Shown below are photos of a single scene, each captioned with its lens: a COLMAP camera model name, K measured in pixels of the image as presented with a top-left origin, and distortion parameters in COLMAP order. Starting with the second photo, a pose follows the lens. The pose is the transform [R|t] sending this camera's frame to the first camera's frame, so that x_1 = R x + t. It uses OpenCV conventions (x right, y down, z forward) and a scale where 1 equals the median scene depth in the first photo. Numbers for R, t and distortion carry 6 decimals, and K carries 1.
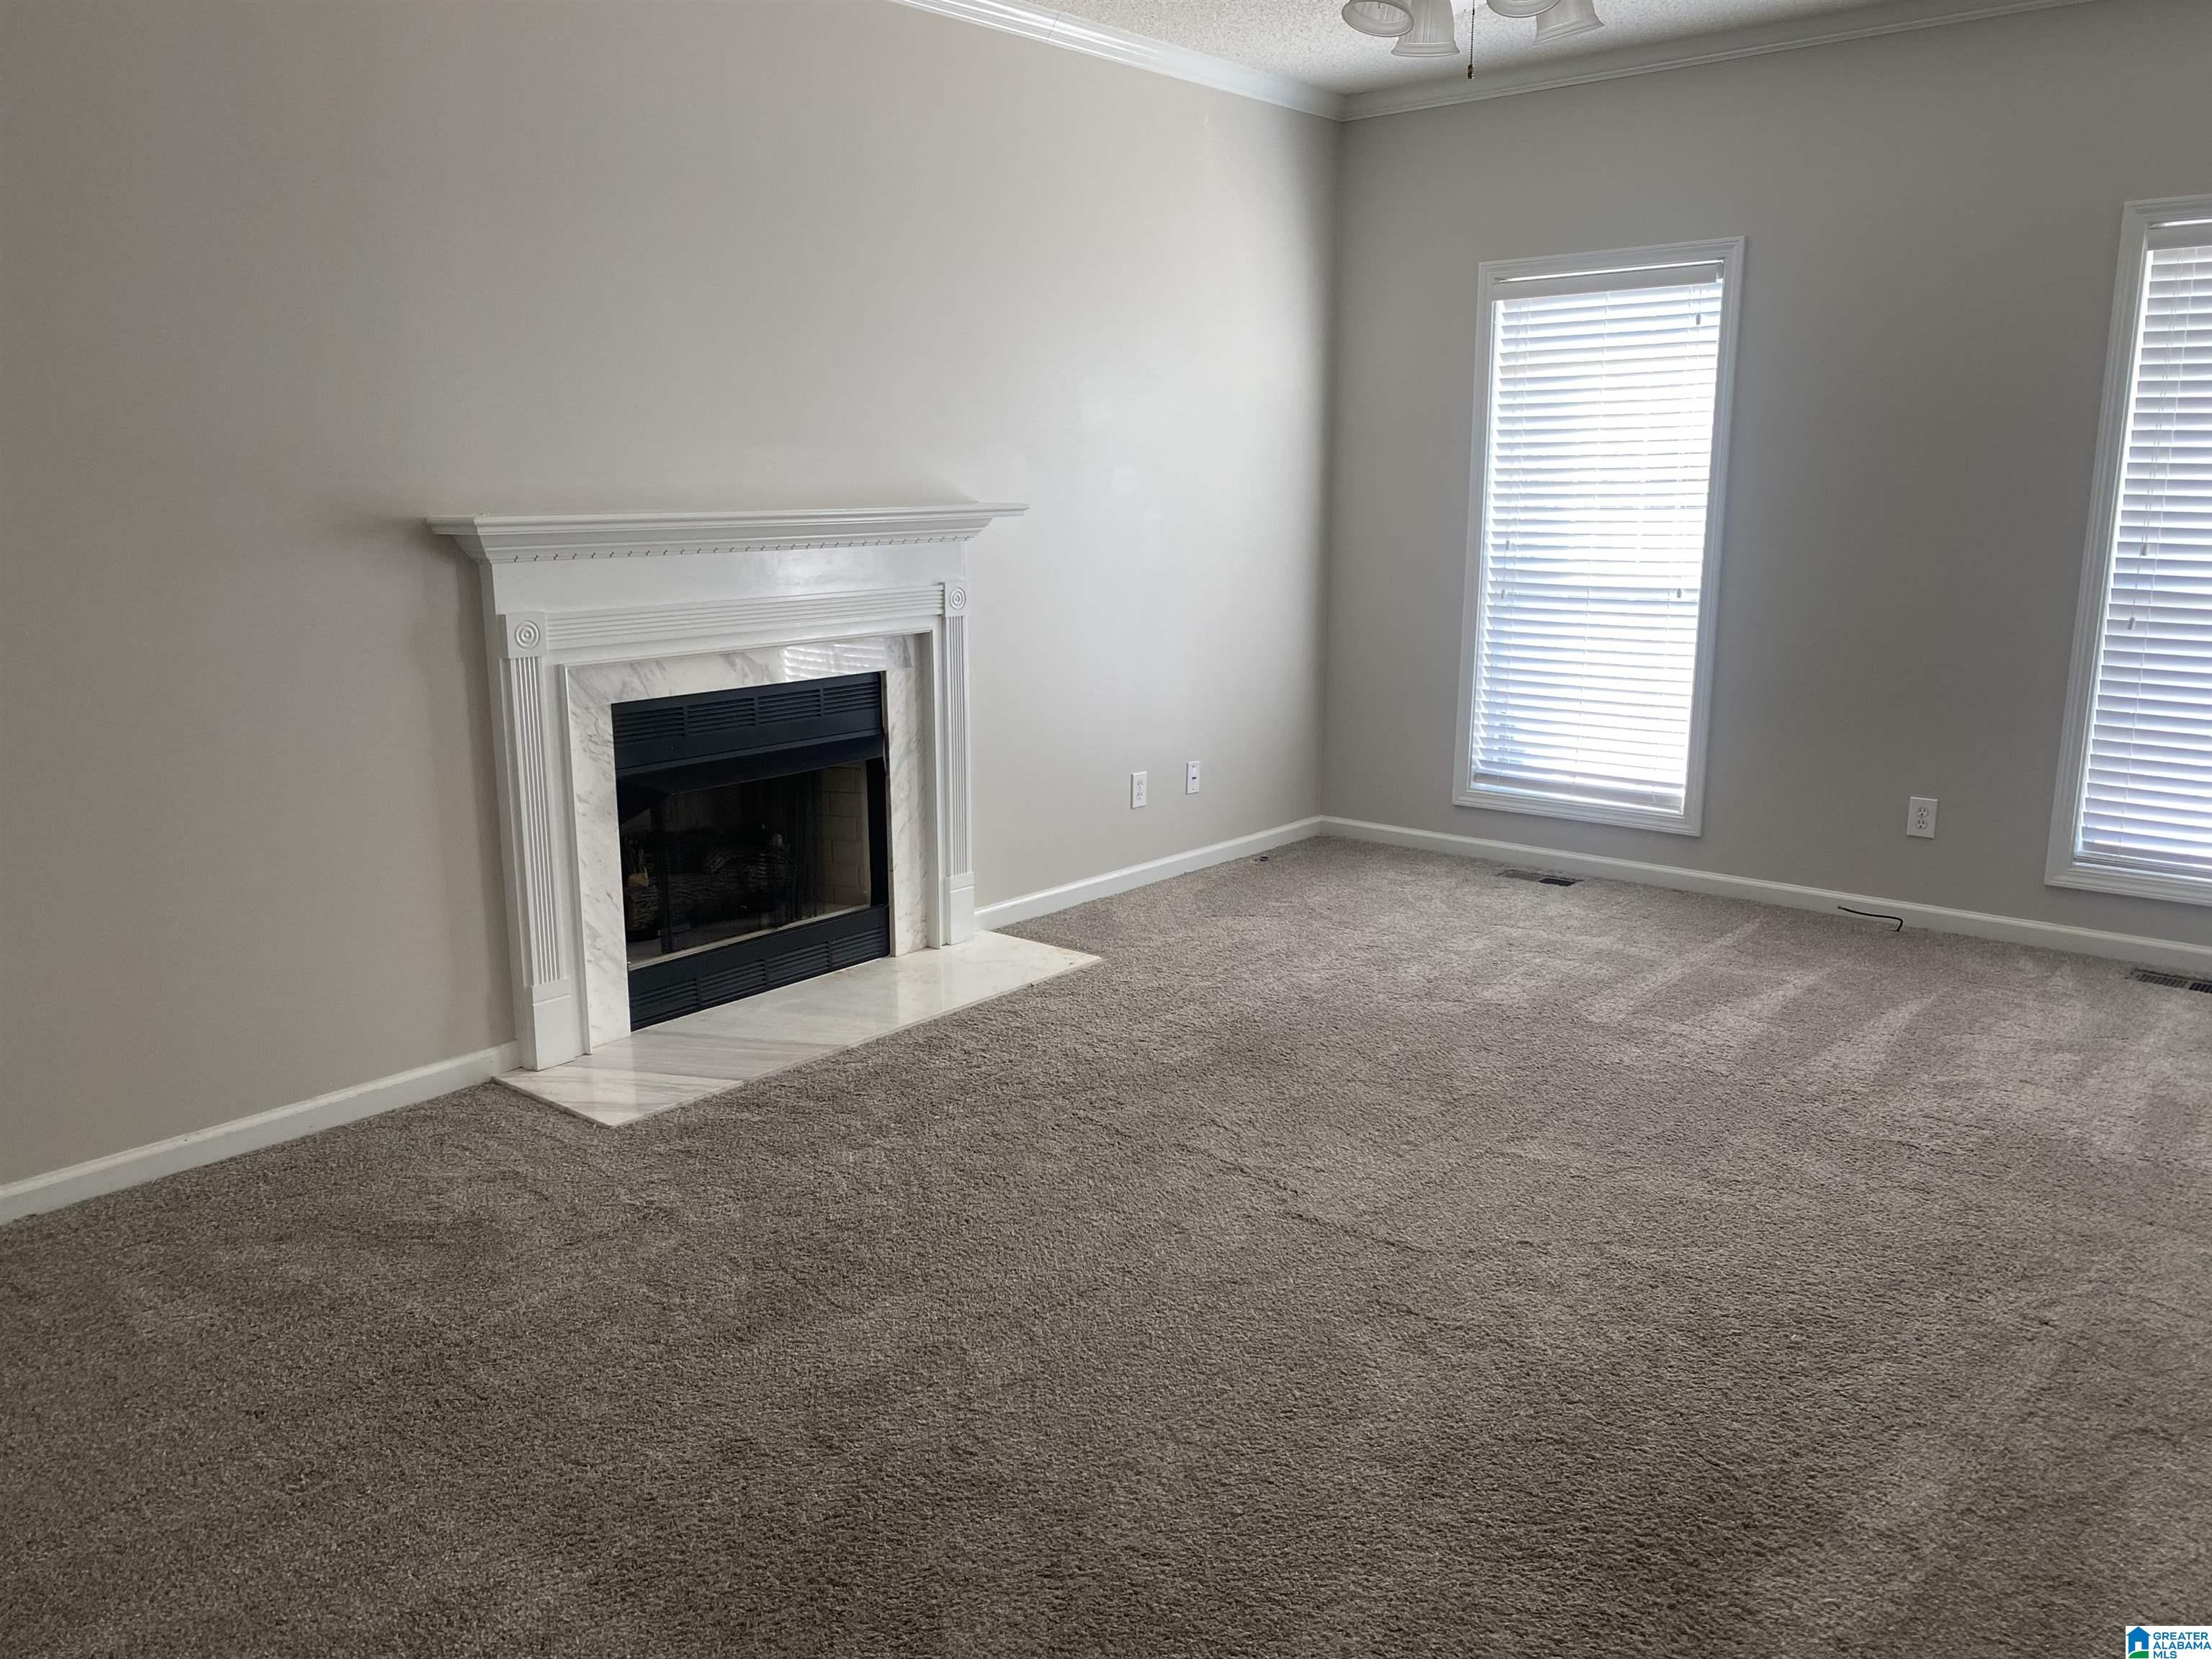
lens RADIAL K [[1695.3, 0, 1117.8], [0, 1695.3, 836.1], [0, 0, 1]] dist [0.012409, -0.008715]
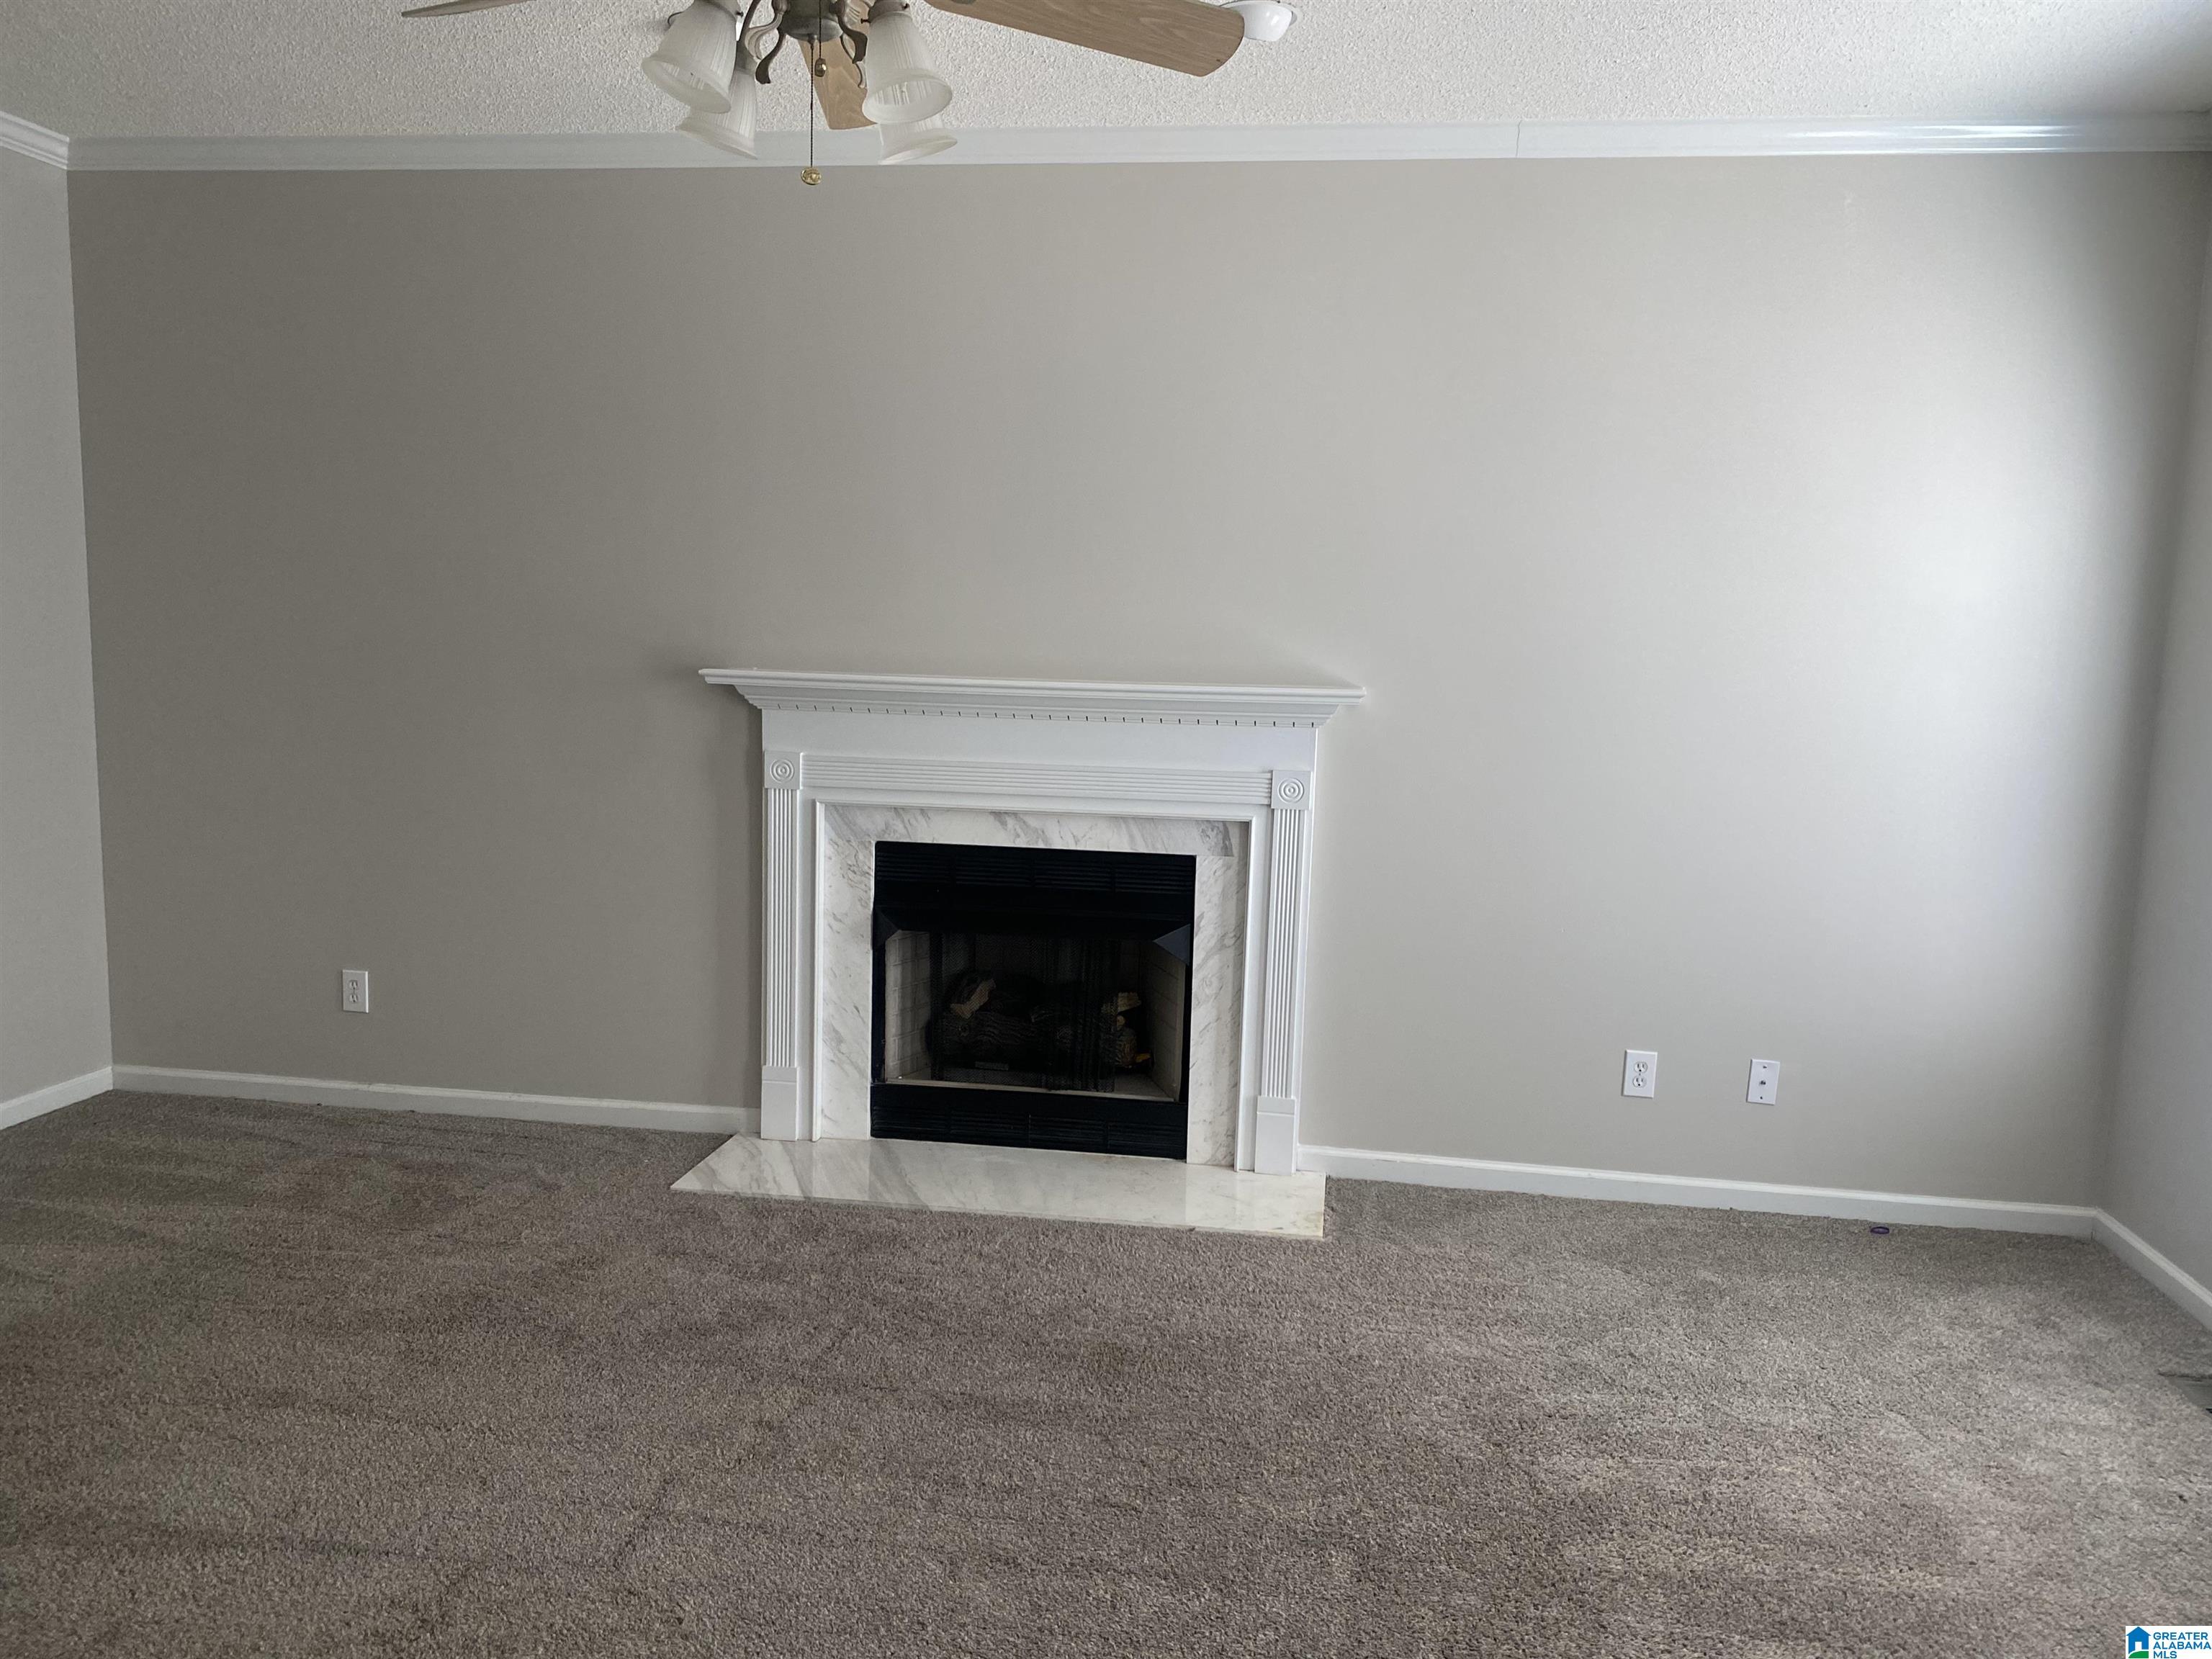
lens RADIAL K [[1695.3, 0, 1117.8], [0, 1695.3, 836.1], [0, 0, 1]] dist [0.012409, -0.008715]
pose [[0.514625, 0.117361, -0.849345, 0.679394], [-0.207213, 0.978249, 0.009621, -0.115459], [0.832000, 0.171044, 0.527750, 0.498516]]
